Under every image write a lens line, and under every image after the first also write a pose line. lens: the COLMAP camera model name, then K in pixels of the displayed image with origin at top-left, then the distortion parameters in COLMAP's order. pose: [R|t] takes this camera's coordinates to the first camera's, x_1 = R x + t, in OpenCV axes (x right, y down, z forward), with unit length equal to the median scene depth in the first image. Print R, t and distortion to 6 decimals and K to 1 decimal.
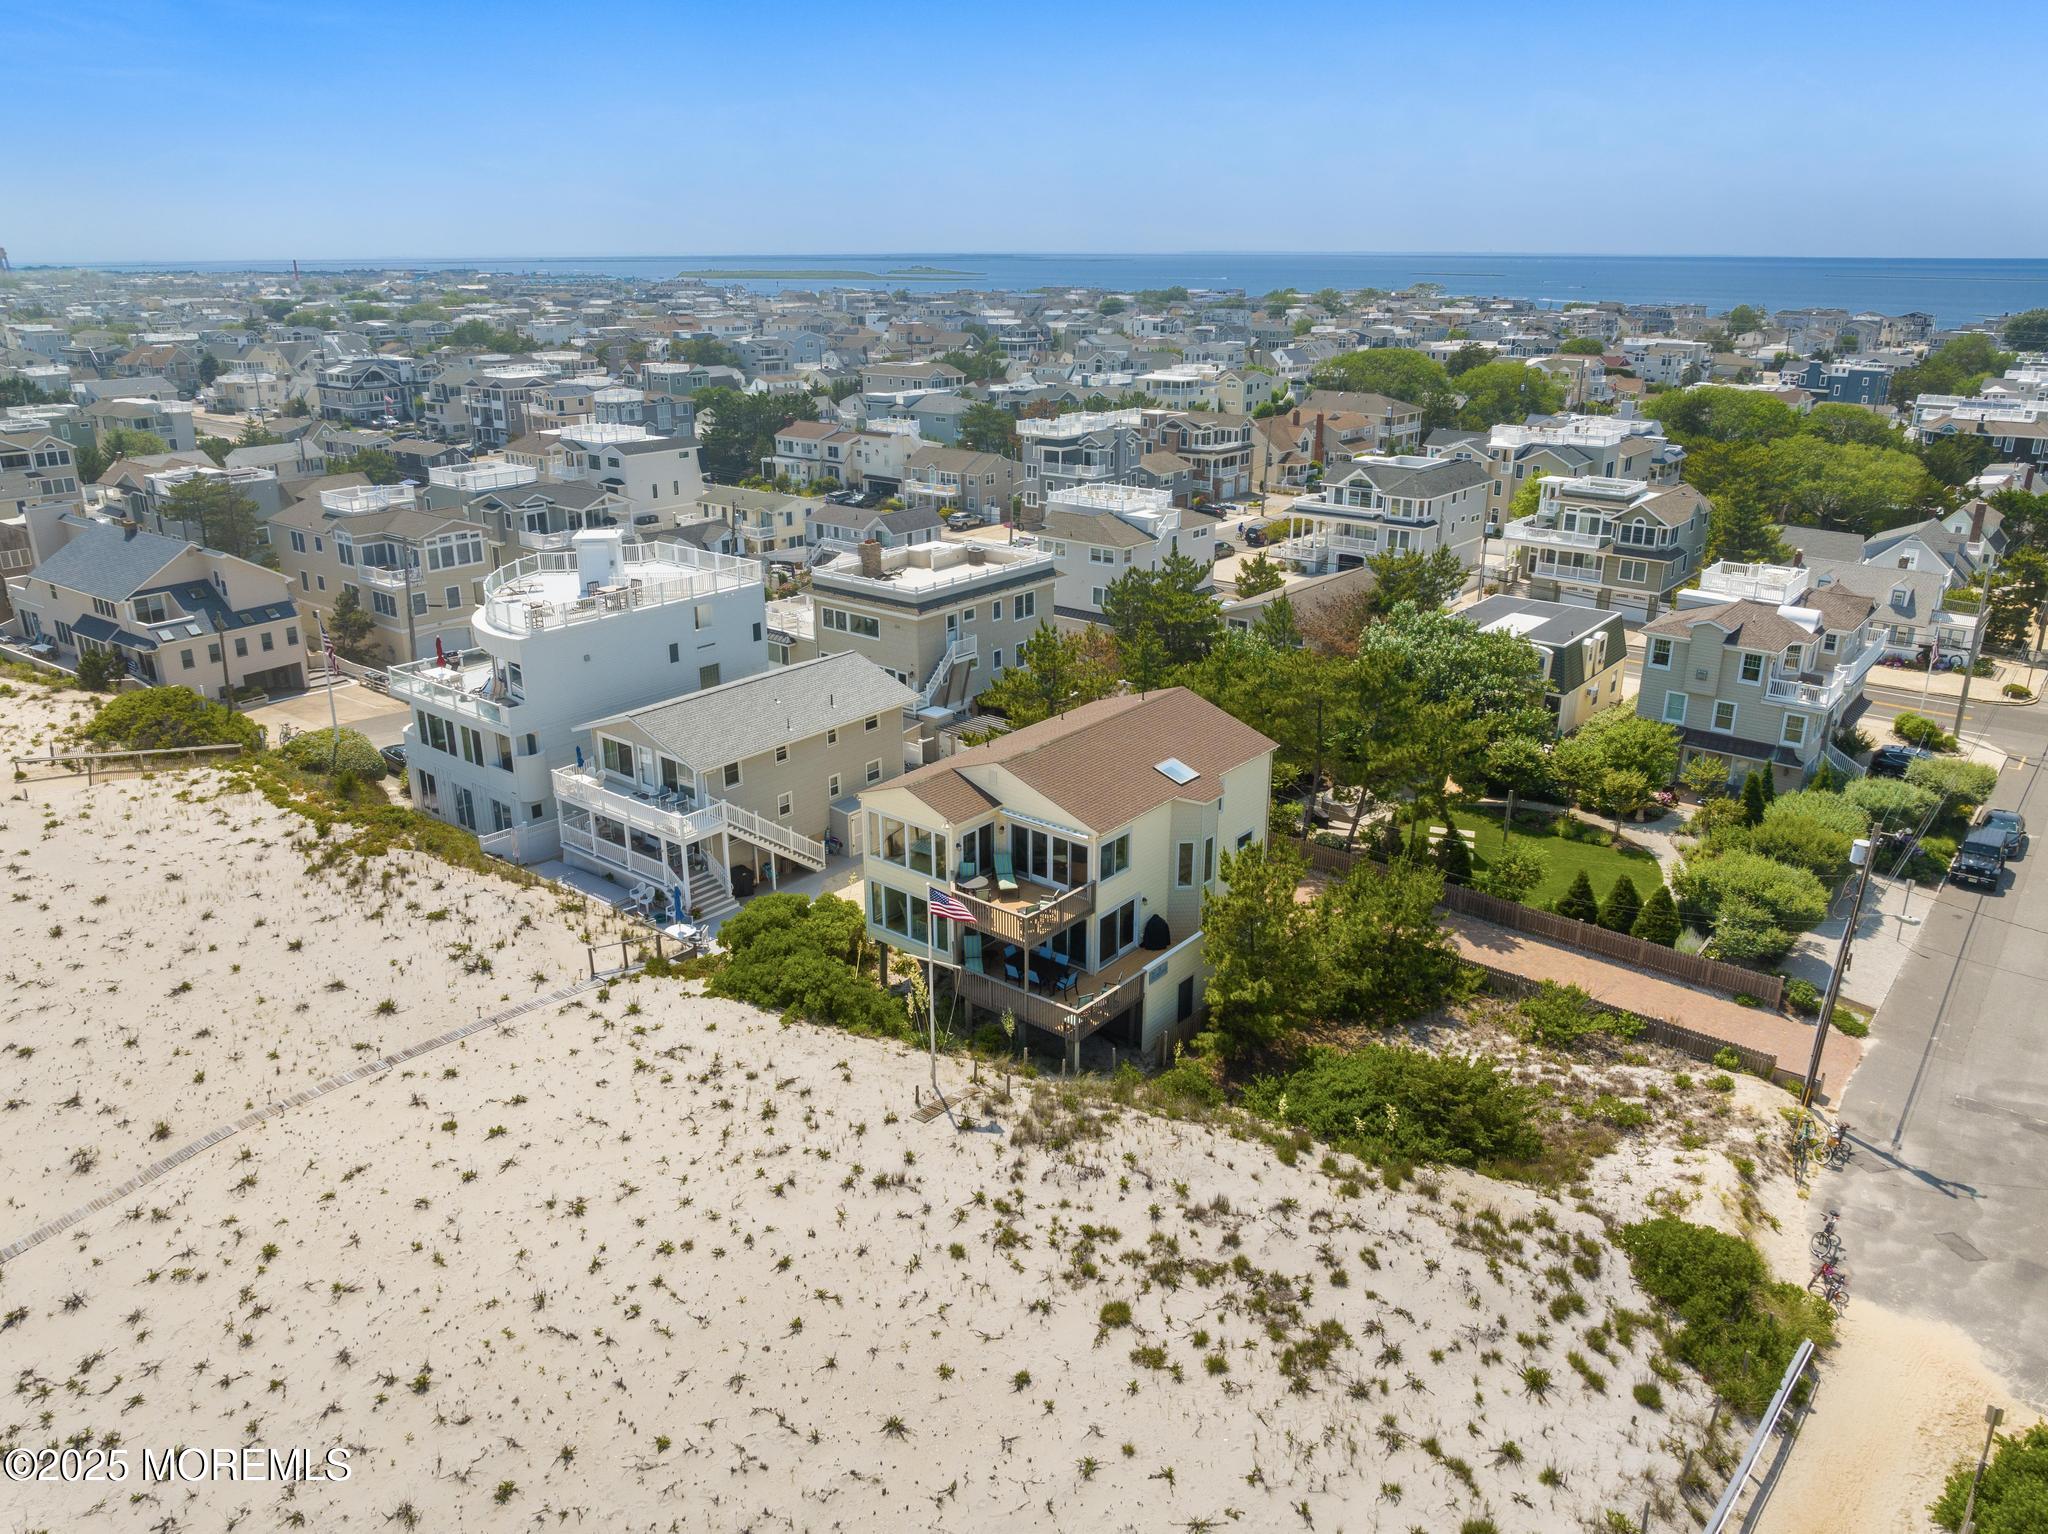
lens RADIAL K [[1441.1, 0, 1025.5], [0, 1441.1, 766.5], [0, 0, 1]] dist [-0.017297, -0.042248]
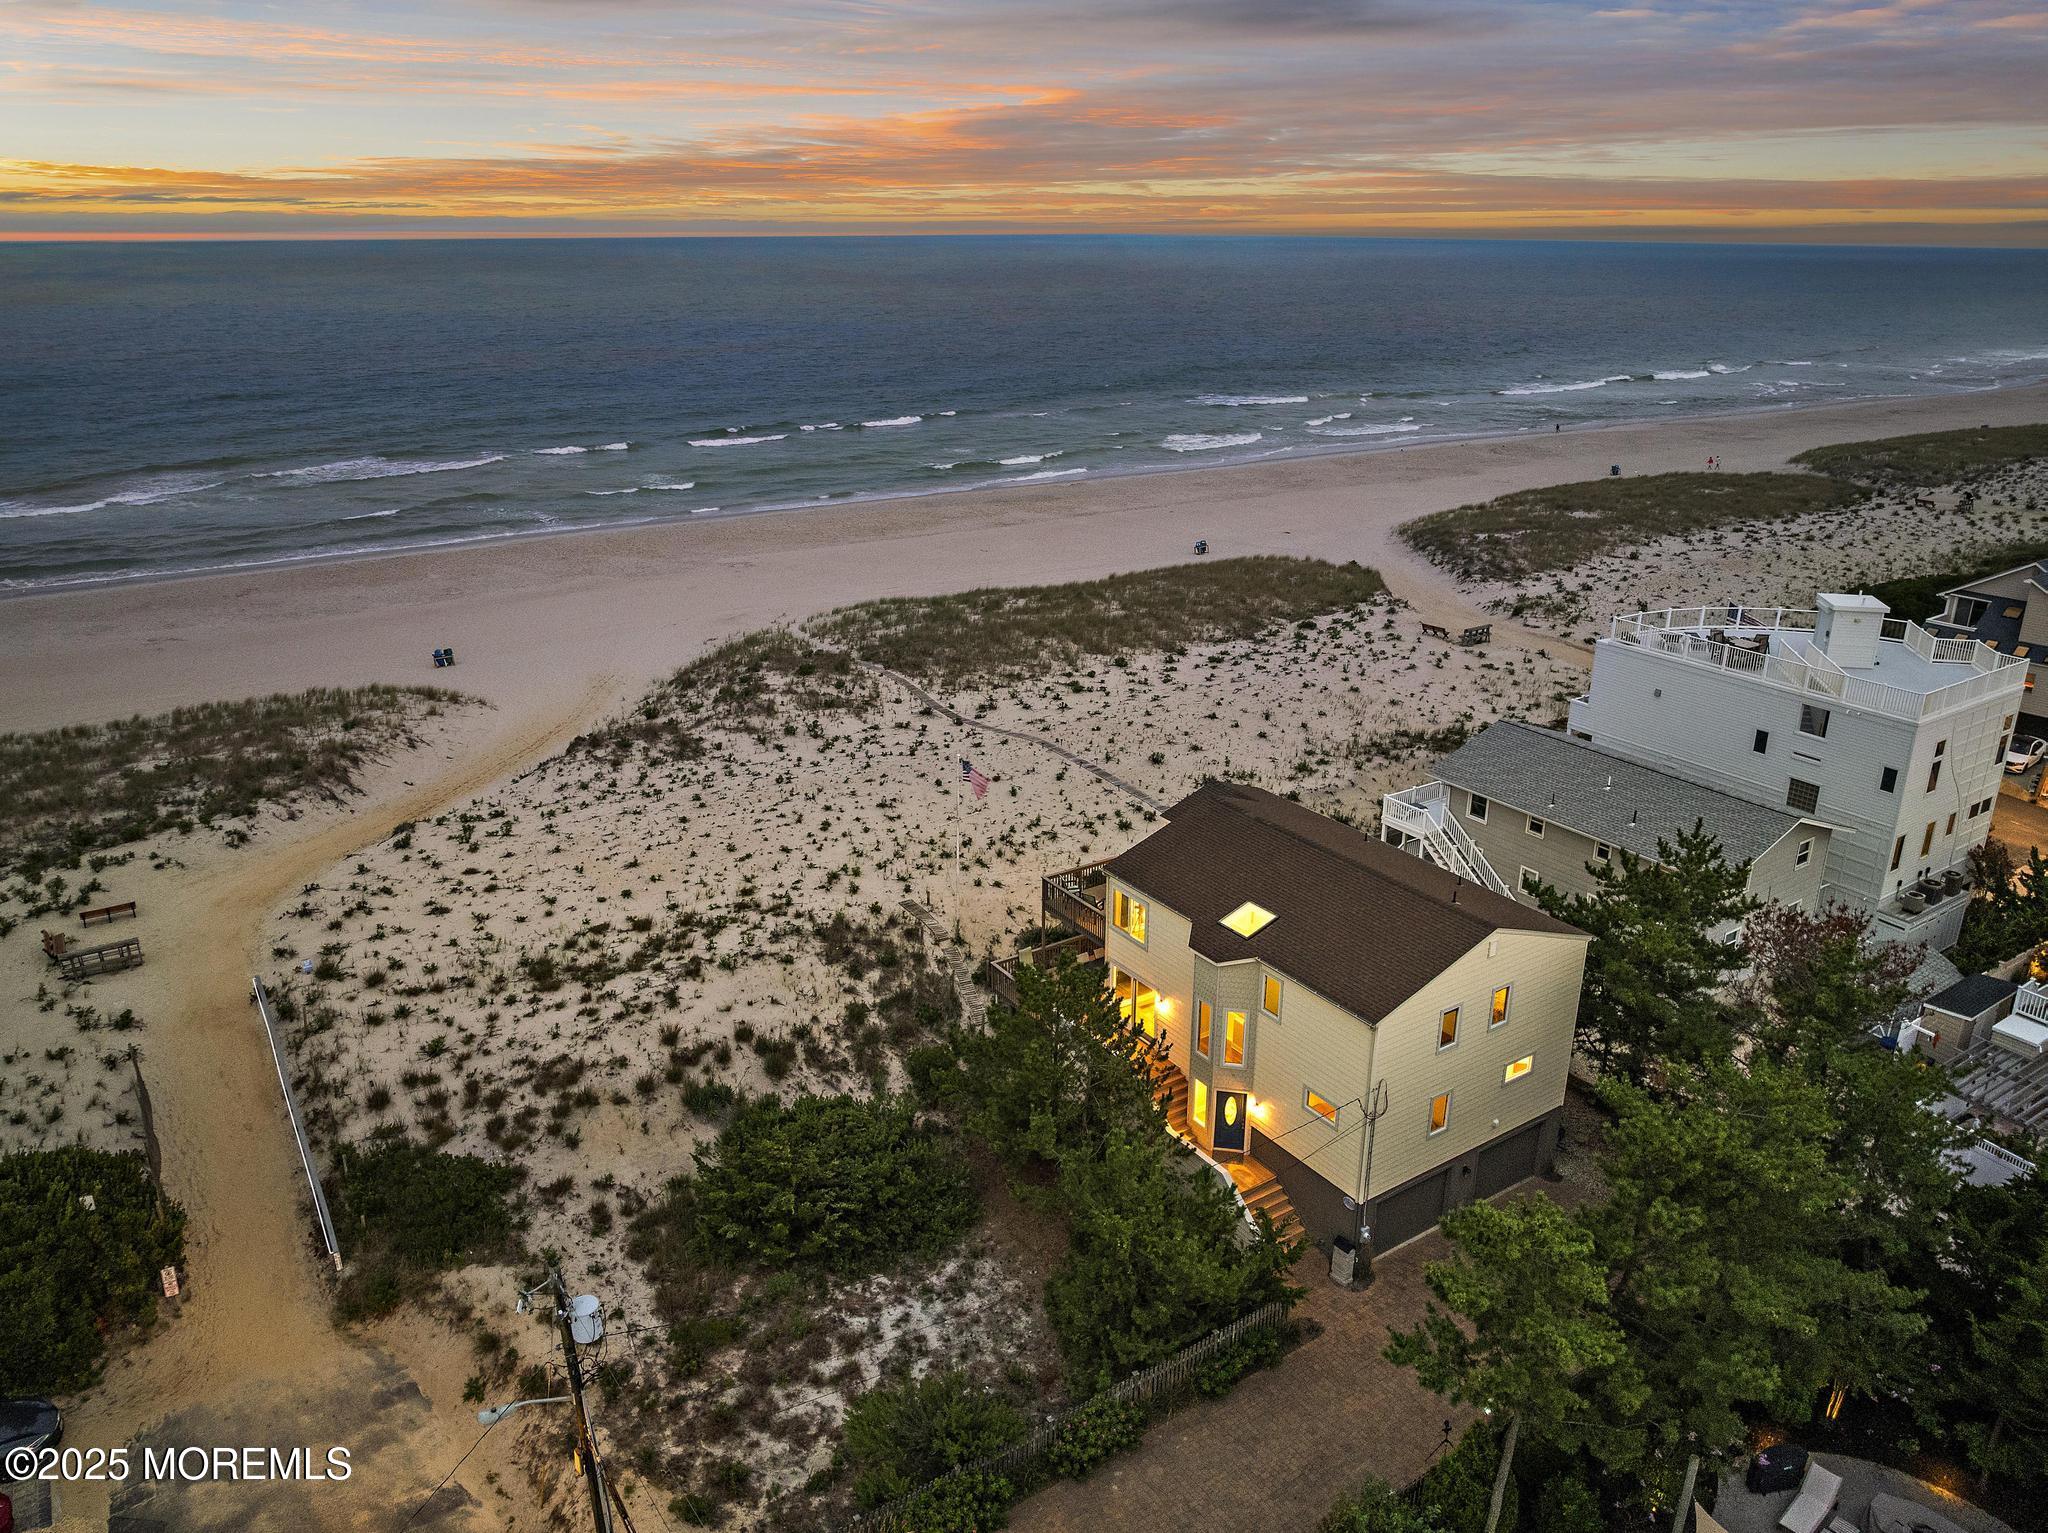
lens RADIAL K [[1441.1, 0, 1025.5], [0, 1441.1, 766.0], [0, 0, 1]] dist [-0.017297, -0.042248]
pose [[-0.292836, 0.333414, -0.896148, 0.802288], [-0.326660, 0.845958, 0.421484, -0.353233], [0.898632, 0.416162, -0.138814, 0.940514]]
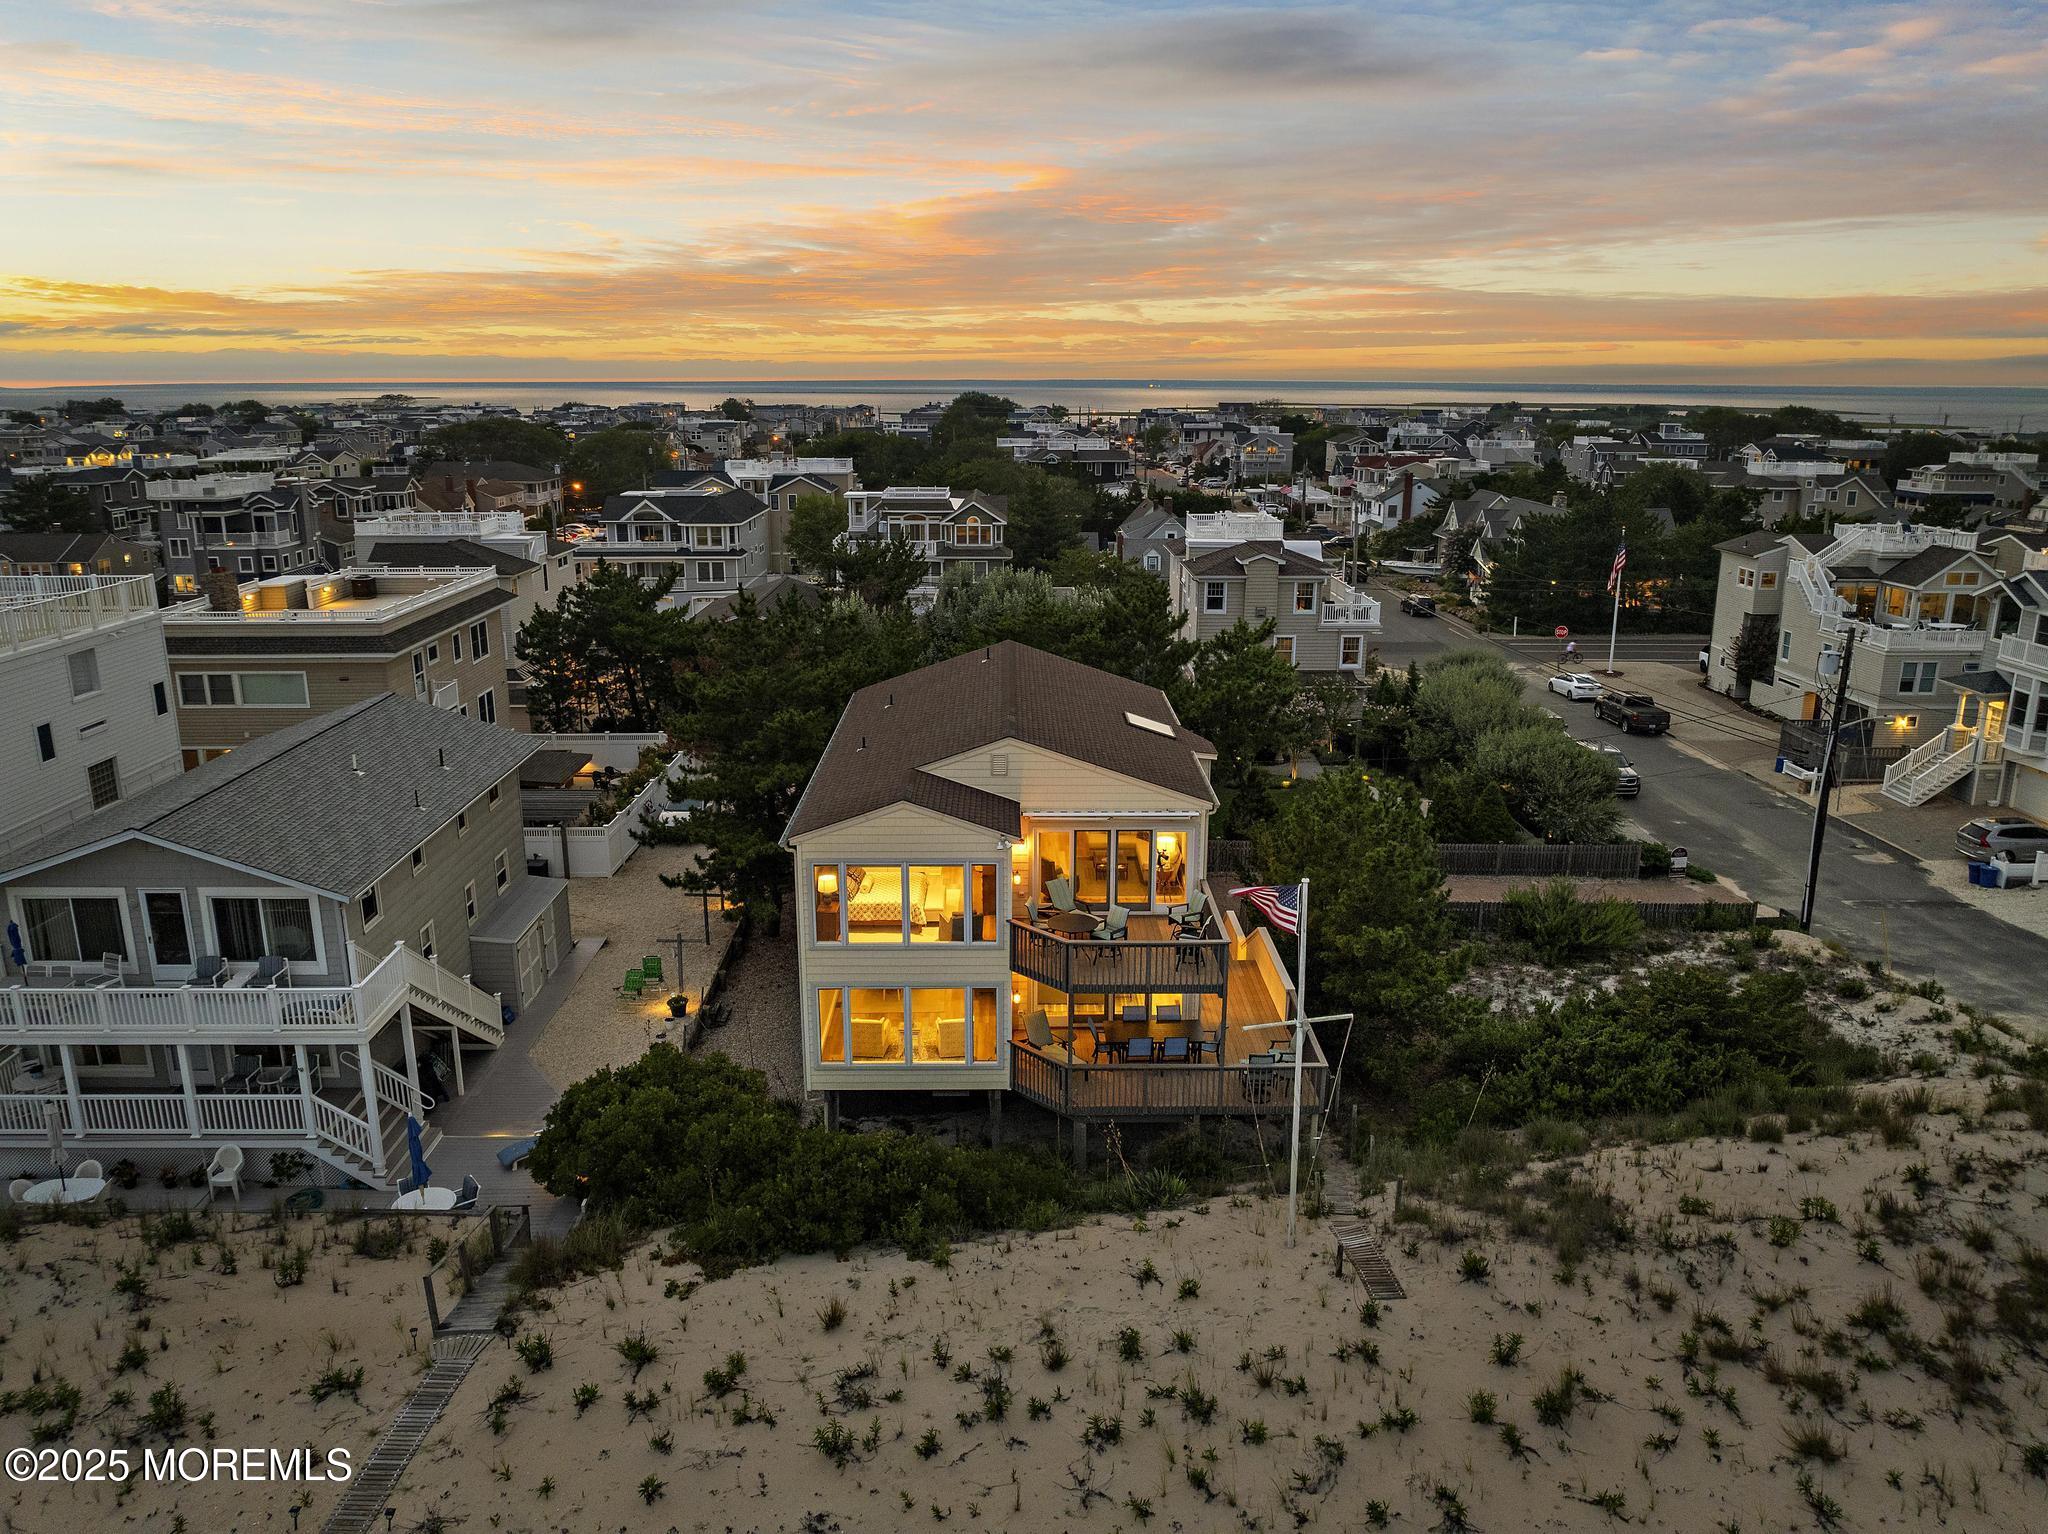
lens RADIAL K [[1440.1, 0, 1019.2], [0, 1440.1, 764.8], [0, 0, 1]] dist [-0.038215, 0.003219]
pose [[0.767313, -0.163498, 0.620080, -0.375198], [0.214740, 0.976637, -0.008217, 0.013918], [-0.604249, 0.139461, 0.784496, 0.476285]]
